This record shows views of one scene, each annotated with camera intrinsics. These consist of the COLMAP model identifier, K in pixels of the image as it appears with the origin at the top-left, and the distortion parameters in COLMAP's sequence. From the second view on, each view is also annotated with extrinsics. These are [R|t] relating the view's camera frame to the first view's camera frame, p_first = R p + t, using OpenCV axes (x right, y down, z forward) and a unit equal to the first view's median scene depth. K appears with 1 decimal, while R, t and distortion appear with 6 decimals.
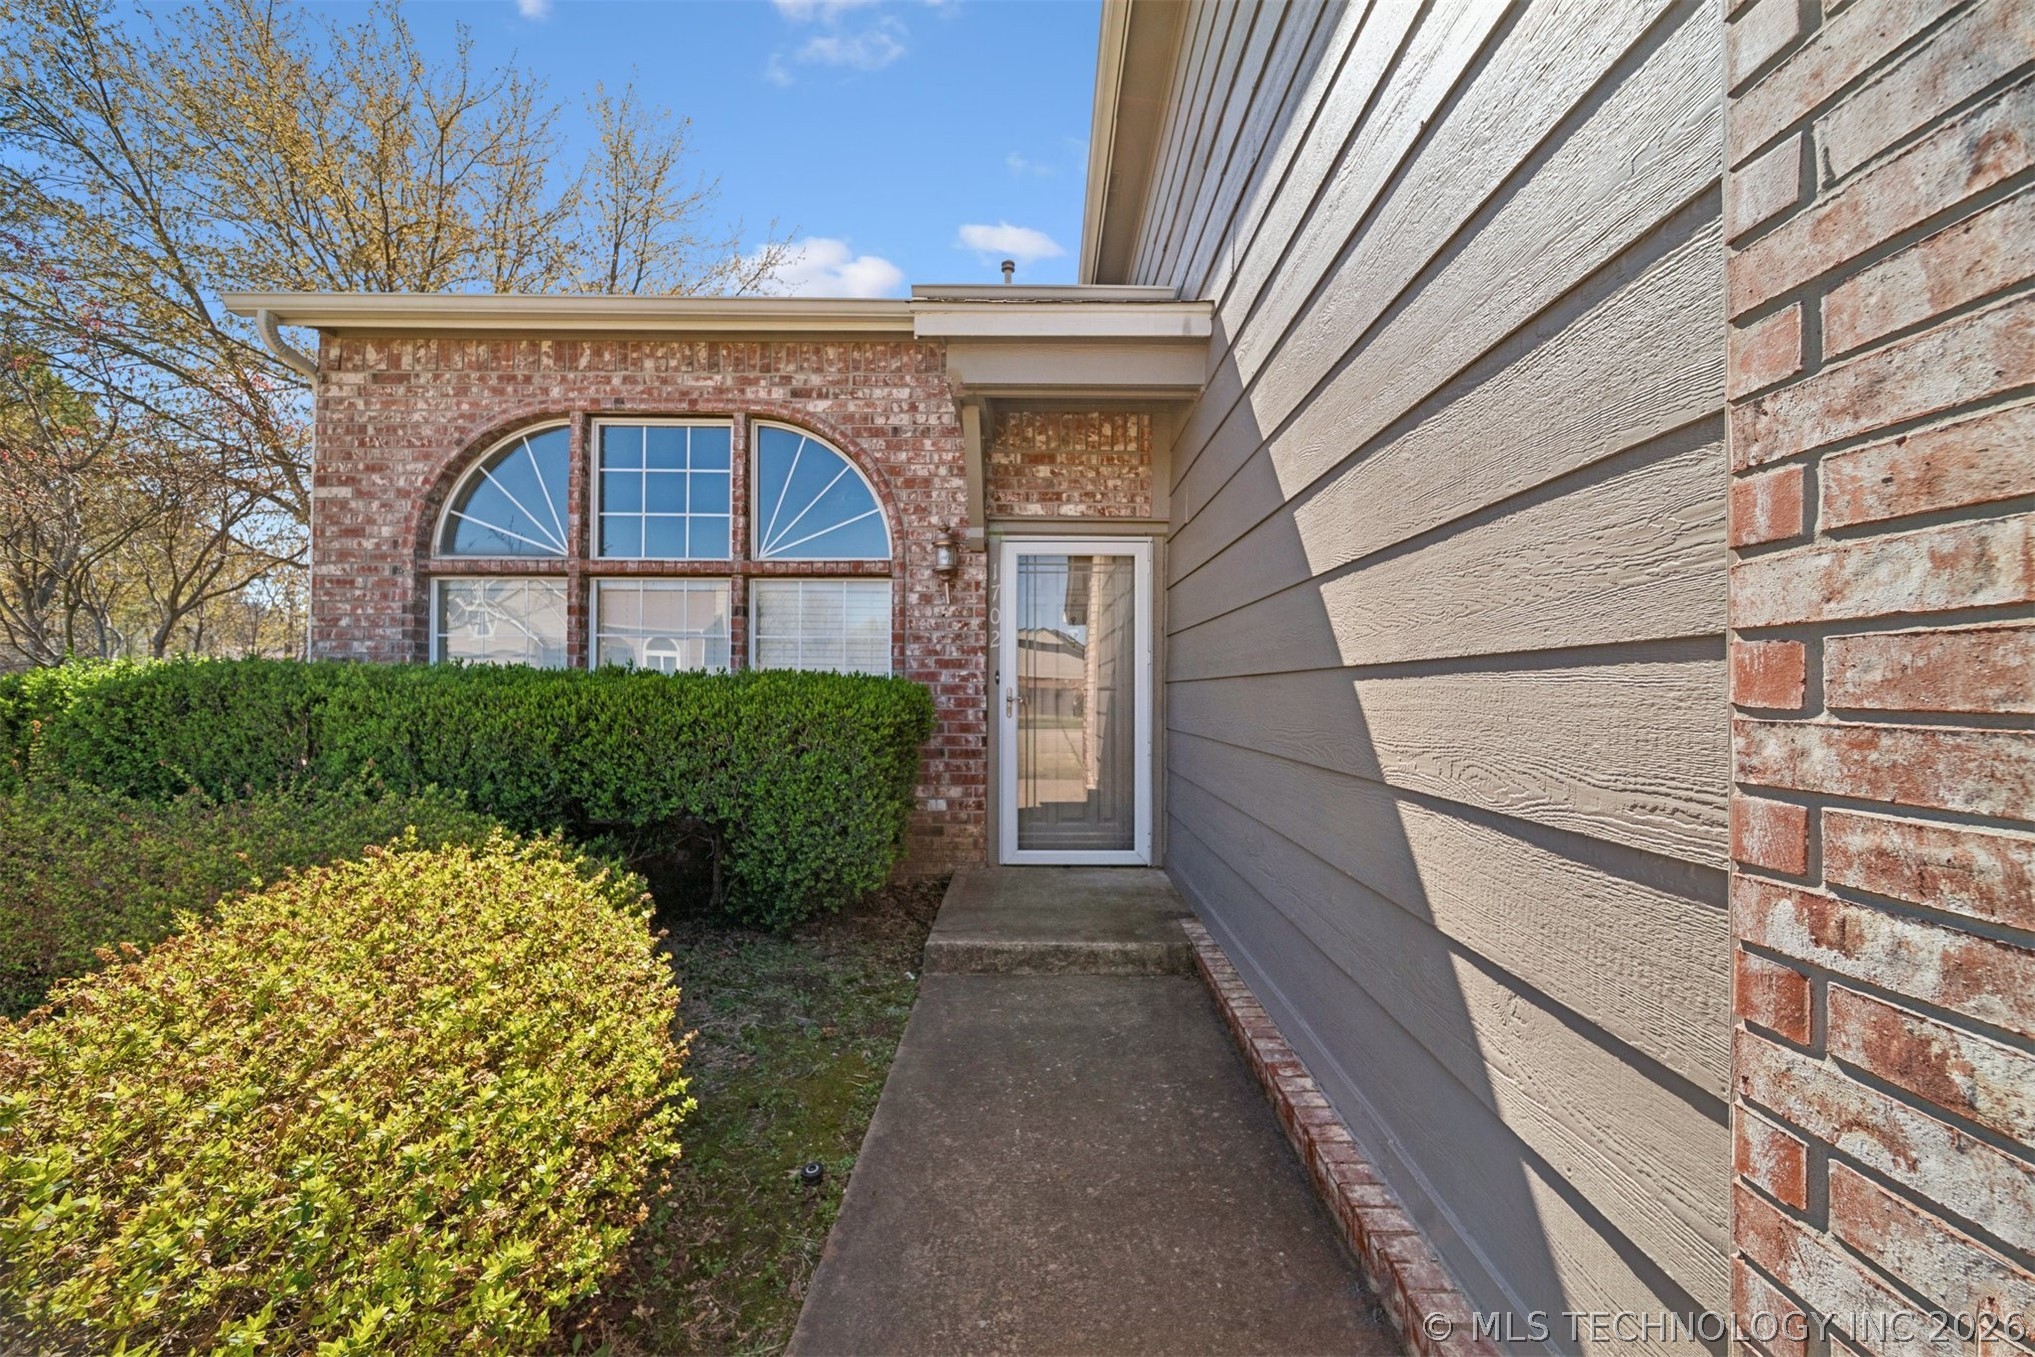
lens RADIAL K [[721.5, 0, 1014.6], [0, 721.5, 673.9], [0, 0, 1]] dist [0.001934, -0.001439]
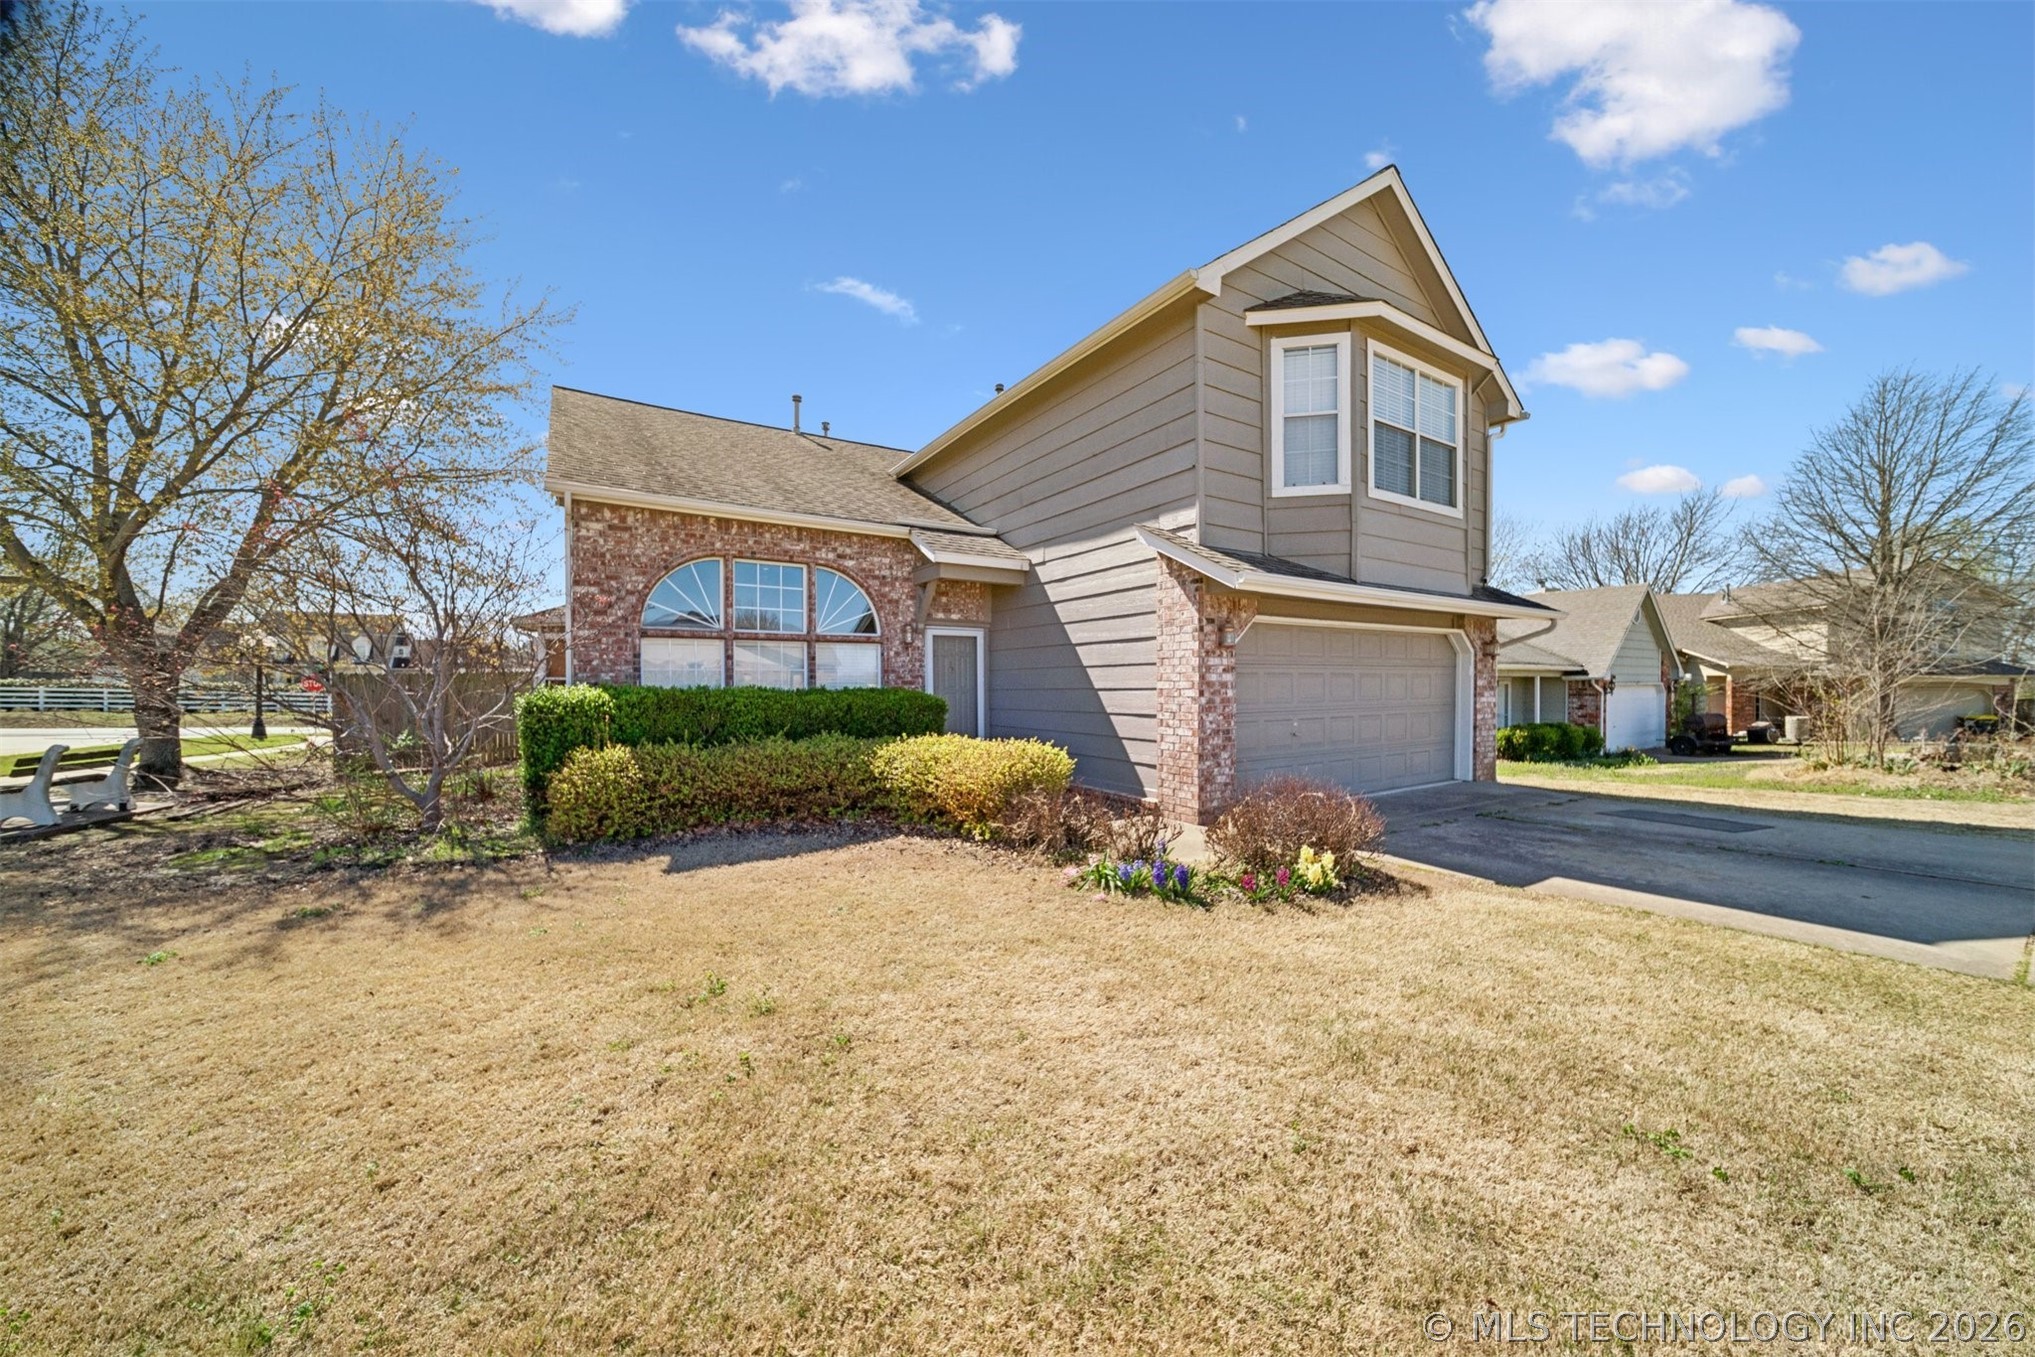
lens RADIAL K [[721.5, 0, 1022.2], [0, 721.5, 685.3], [0, 0, 1]] dist [0.001934, -0.001439]
pose [[0.839433, -0.010292, 0.543366, -1.008982], [0.009215, 0.999946, 0.004704, -0.013697], [-0.543385, 0.001058, 0.839483, -1.077316]]
